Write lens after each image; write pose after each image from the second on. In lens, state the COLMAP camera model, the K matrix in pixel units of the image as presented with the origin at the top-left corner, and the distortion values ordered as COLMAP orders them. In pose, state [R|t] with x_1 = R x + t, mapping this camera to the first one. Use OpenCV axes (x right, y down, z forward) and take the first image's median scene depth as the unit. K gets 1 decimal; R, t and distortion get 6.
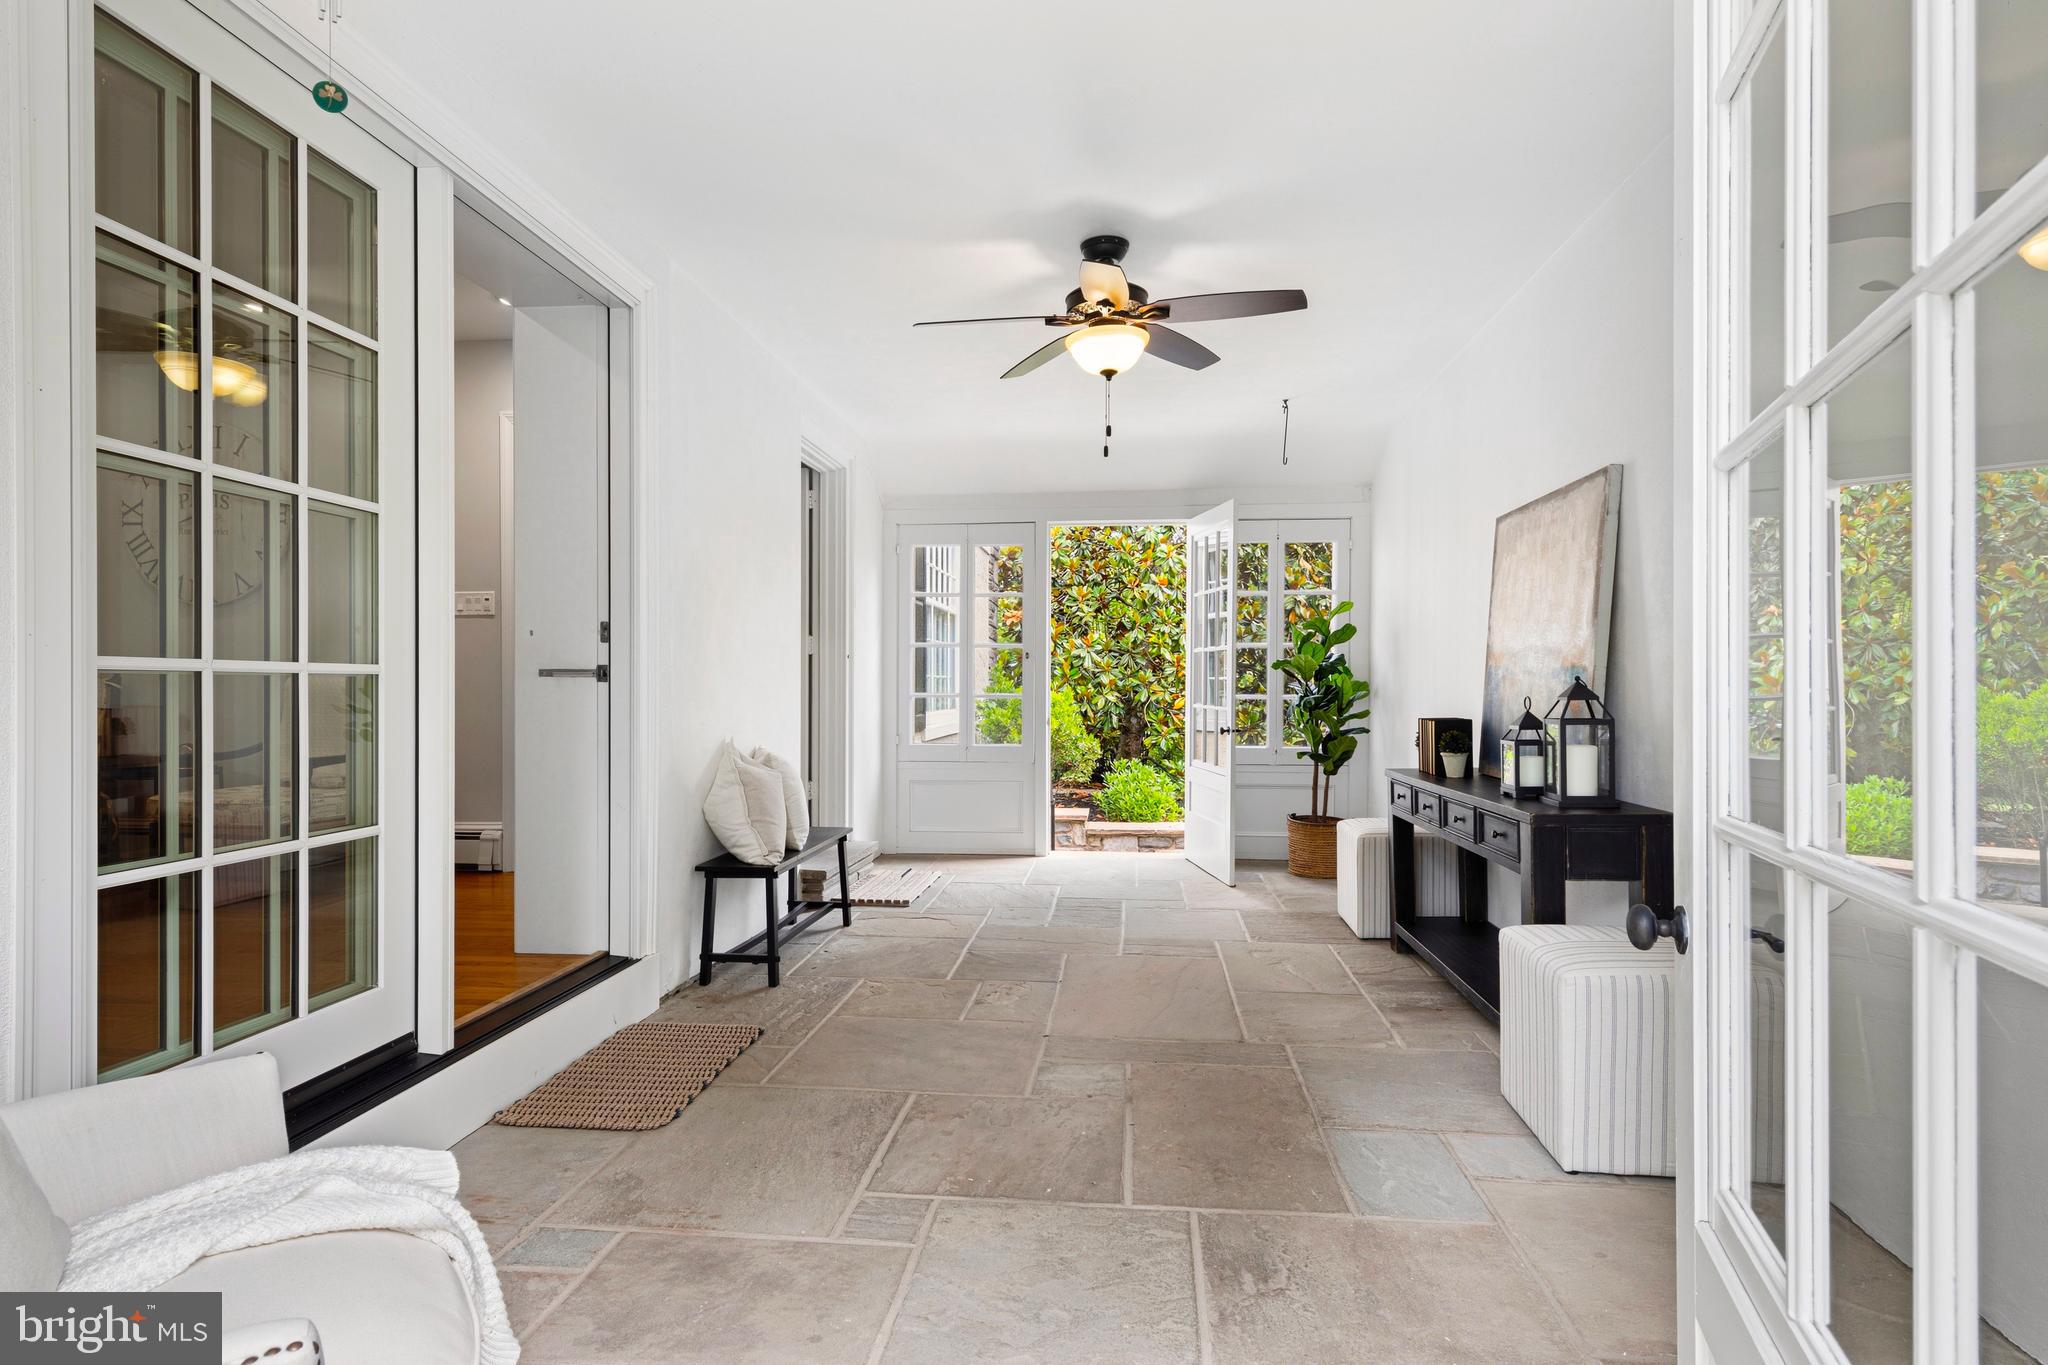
lens RADIAL K [[1053.1, 0, 1025.0], [0, 1053.1, 685.9], [0, 0, 1]] dist [0.011944, -0.003320]
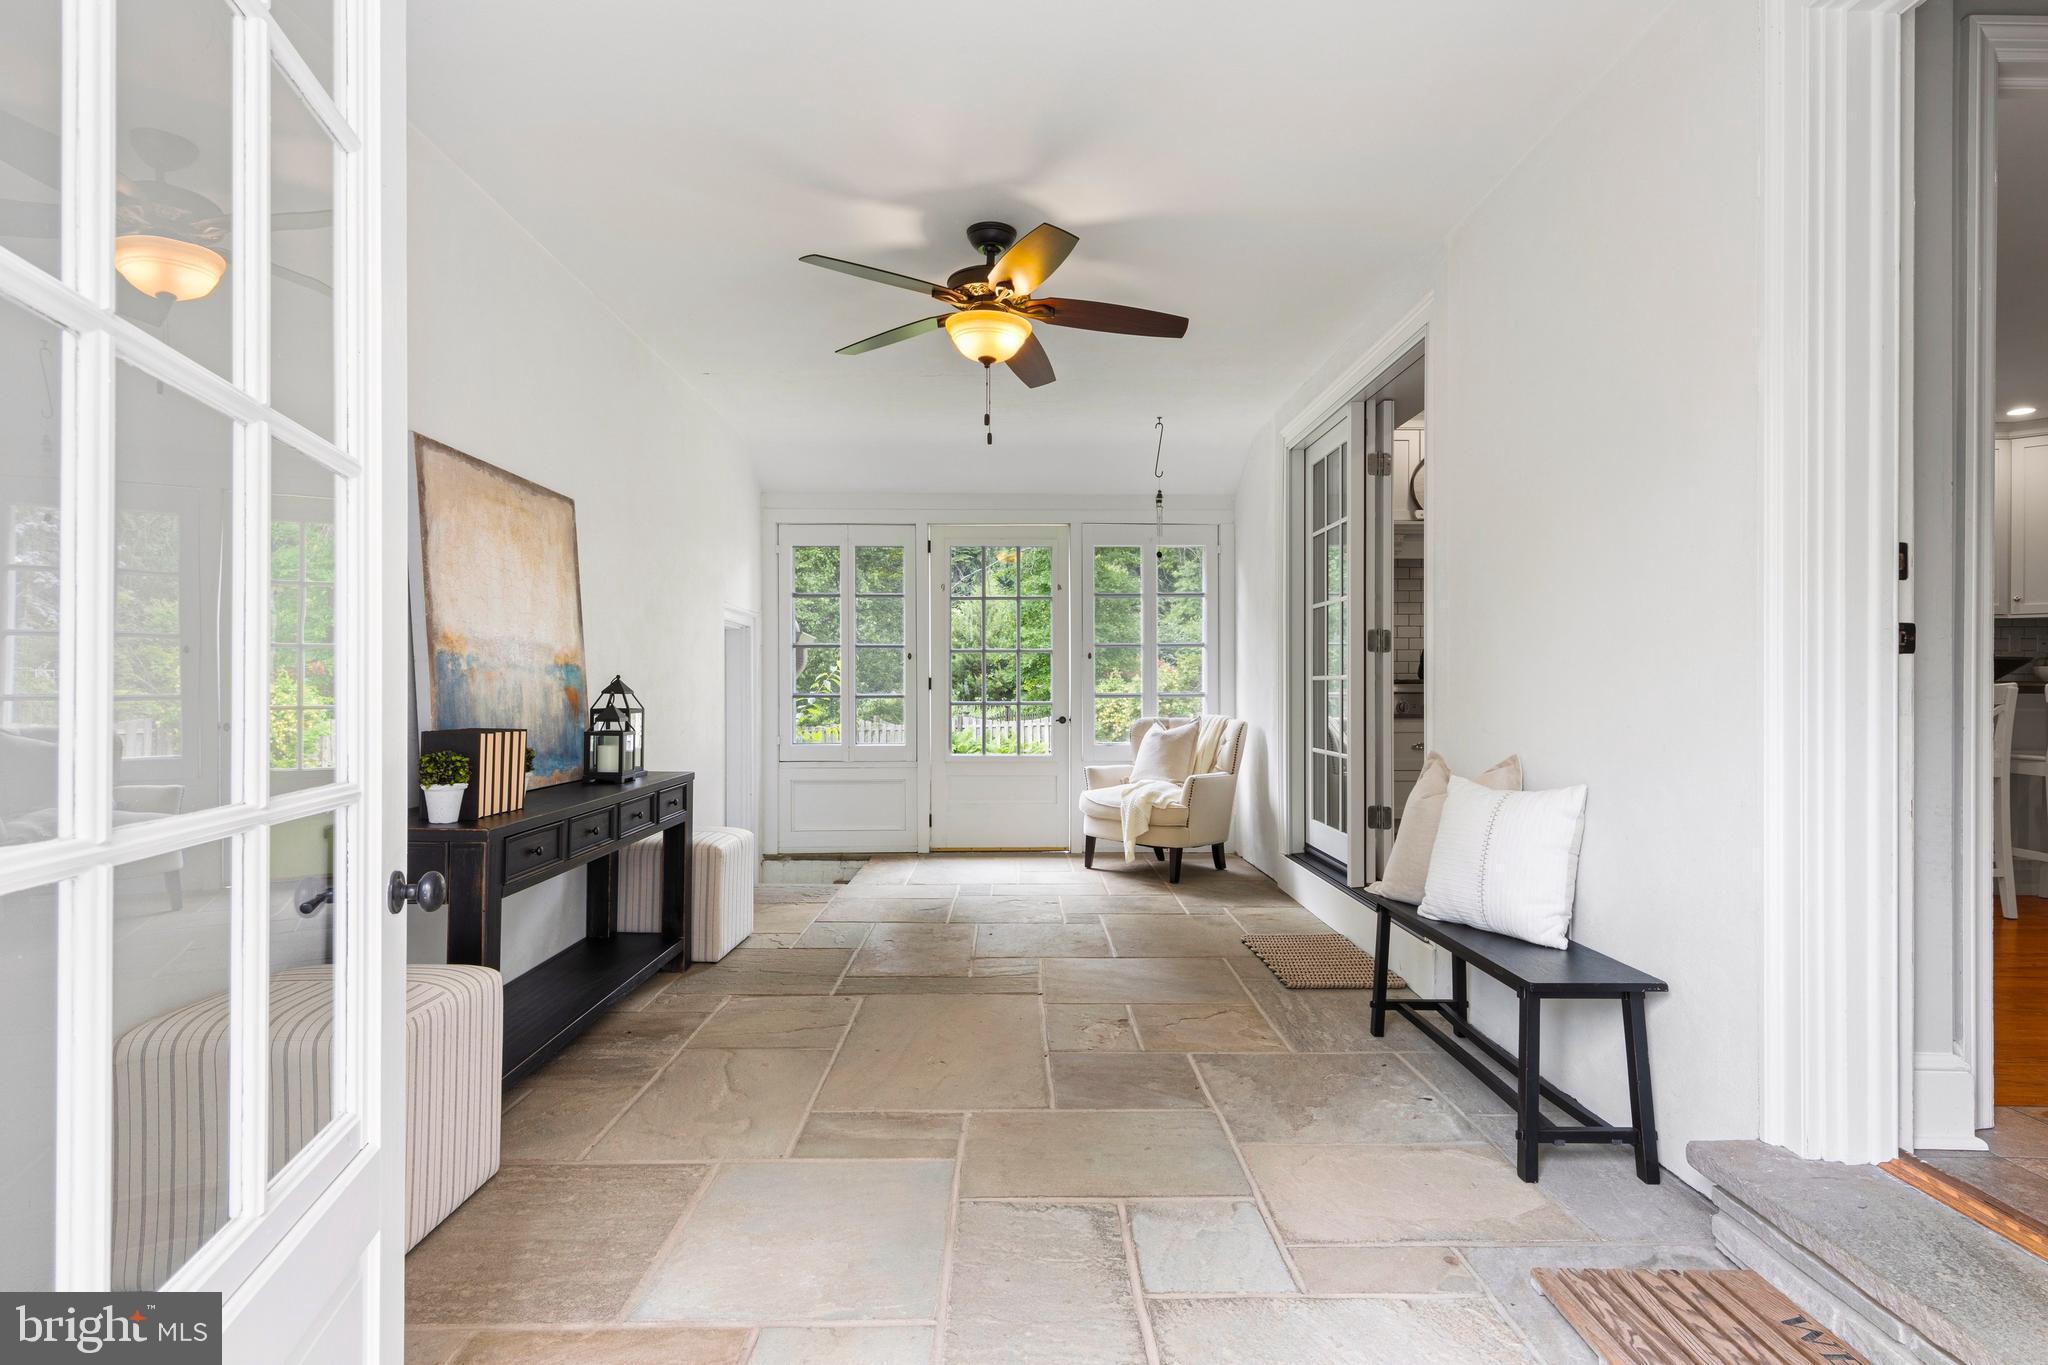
lens RADIAL K [[1053.1, 0, 1024.7], [0, 1053.1, 685.2], [0, 0, 1]] dist [0.011944, -0.003320]
pose [[-0.992819, -0.002818, -0.119592, 0.157206], [-0.002320, 0.999988, -0.004301, 0.006191], [0.119603, -0.003993, -0.992814, 1.931847]]
